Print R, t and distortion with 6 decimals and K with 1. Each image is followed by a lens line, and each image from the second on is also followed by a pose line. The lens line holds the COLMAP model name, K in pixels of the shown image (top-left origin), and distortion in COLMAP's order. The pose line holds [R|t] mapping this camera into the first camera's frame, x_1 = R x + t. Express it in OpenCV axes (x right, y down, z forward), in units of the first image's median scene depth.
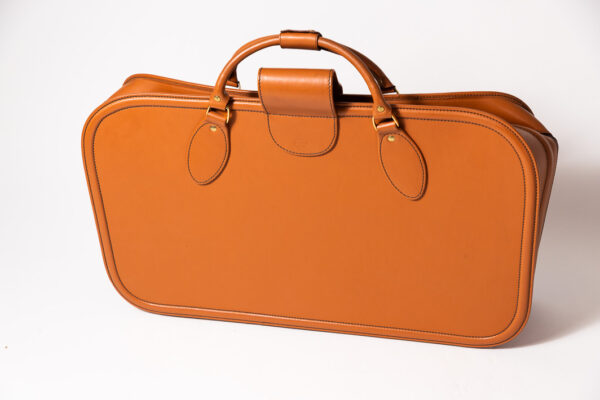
lens RADIAL K [[1125.5, 0, 298.2], [0, 1125.5, 197.9], [0, 0, 1]] dist [0.066560, 0.000000]
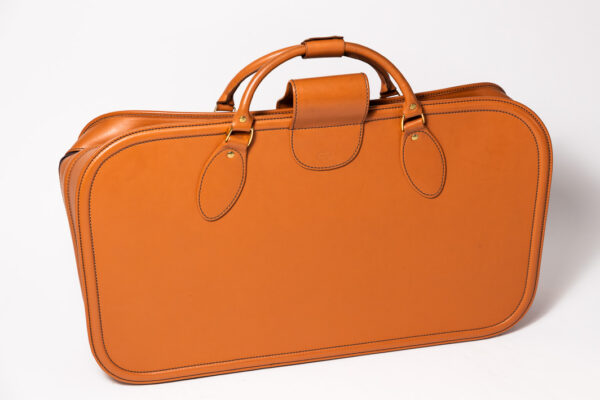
lens RADIAL K [[1125.5, 0, 302.1], [0, 1125.5, 172.7], [0, 0, 1]] dist [0.066560, 0.000000]
pose [[0.883209, -0.134794, 0.449192, -0.449344], [0.183825, 0.980662, -0.067163, 0.026145], [-0.431452, 0.141891, 0.890907, 0.157307]]
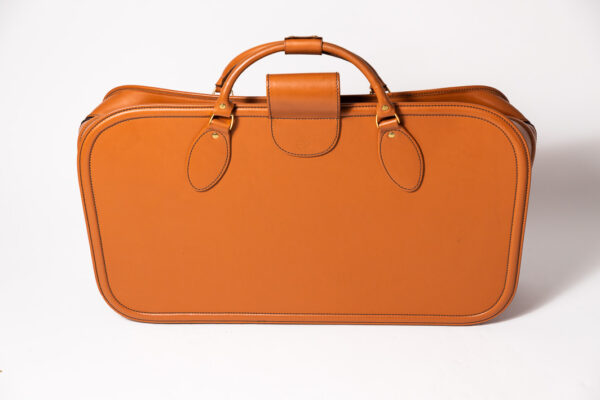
lens RADIAL K [[1125.5, 0, 302.8], [0, 1125.5, 199.0], [0, 0, 1]] dist [0.066560, 0.000000]
pose [[0.977494, -0.072539, 0.198101, -0.208184], [0.070915, 0.997365, 0.015287, -0.014716], [-0.198688, -0.000895, 0.980062, -0.016395]]
